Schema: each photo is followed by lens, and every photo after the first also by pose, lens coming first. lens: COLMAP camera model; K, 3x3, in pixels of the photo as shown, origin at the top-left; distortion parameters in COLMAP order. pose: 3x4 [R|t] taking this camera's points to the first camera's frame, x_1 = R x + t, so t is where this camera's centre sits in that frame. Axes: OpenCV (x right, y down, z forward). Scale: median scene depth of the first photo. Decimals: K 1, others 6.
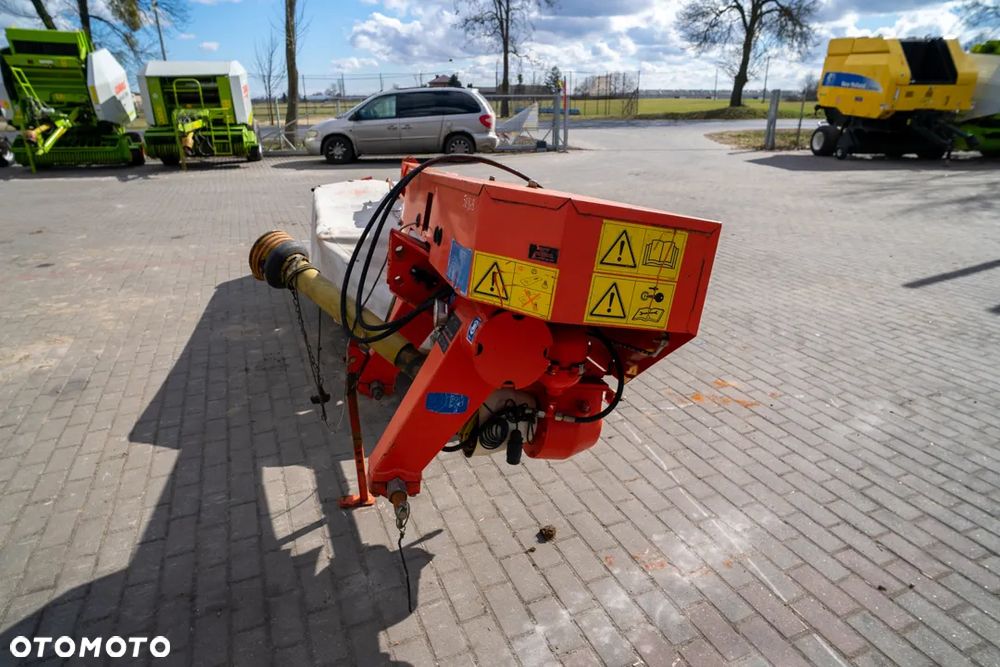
lens RADIAL K [[590.7, 0, 493.5], [0, 590.7, 337.5], [0, 0, 1]] dist [-0.073337, 0.054970]
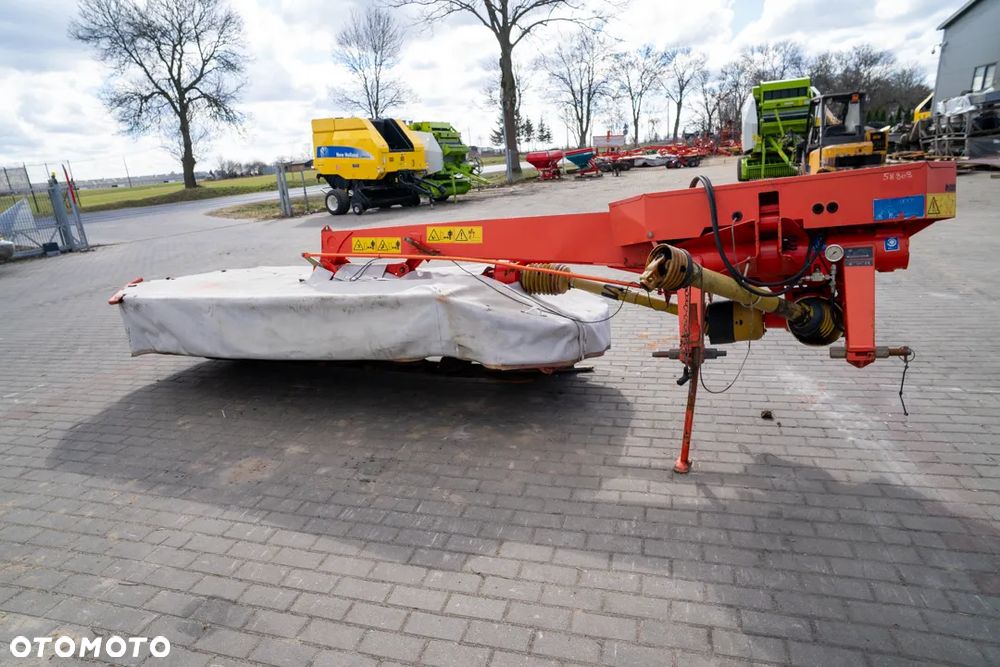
lens RADIAL K [[590.7, 0, 492.9], [0, 590.7, 332.1], [0, 0, 1]] dist [-0.073337, 0.054970]
pose [[0.620433, -0.262742, 0.738938, -0.193126], [0.358683, 0.932959, 0.030569, -0.022691], [-0.697430, 0.246078, 0.673080, 0.059919]]
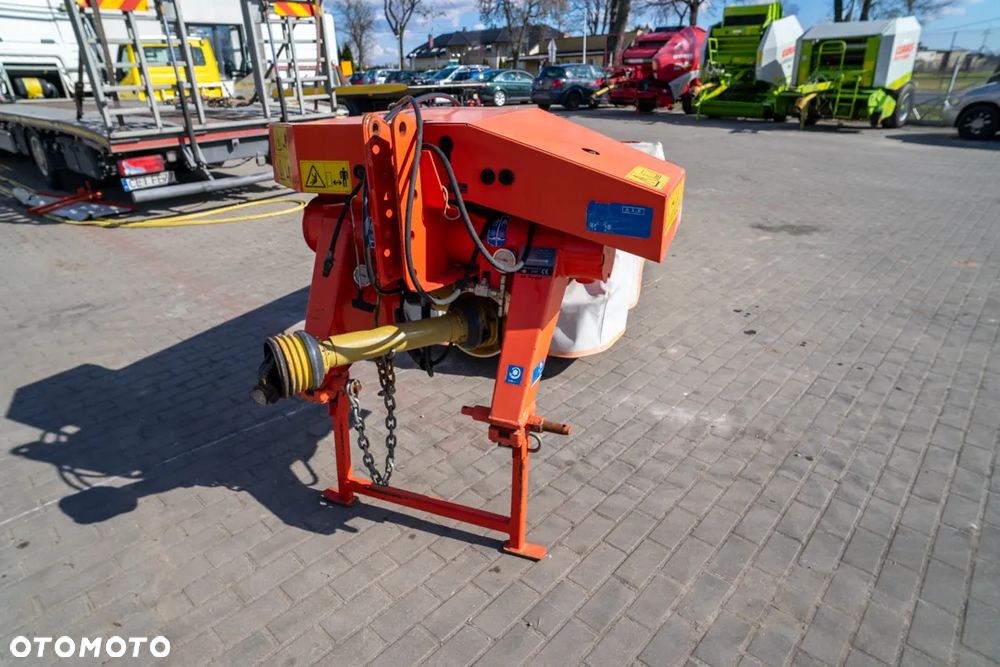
lens RADIAL K [[590.7, 0, 496.4], [0, 590.7, 337.3], [0, 0, 1]] dist [-0.073337, 0.054970]
pose [[0.418664, 0.375758, -0.826757, 0.238203], [-0.327097, 0.911674, 0.248712, -0.020380], [0.847188, 0.166303, 0.504594, 0.048596]]
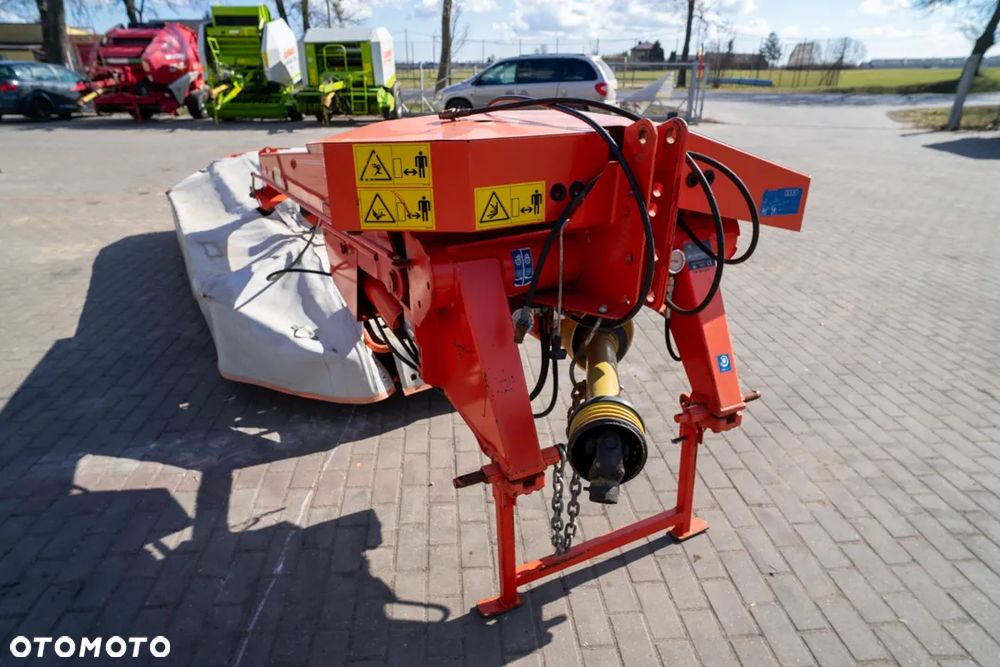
lens RADIAL K [[590.7, 0, 494.2], [0, 590.7, 336.7], [0, 0, 1]] dist [-0.073337, 0.054970]
pose [[0.950817, 0.136438, -0.278086, 0.141816], [-0.122975, 0.990254, 0.065380, 0.004581], [0.284296, -0.027967, 0.958329, -0.013069]]
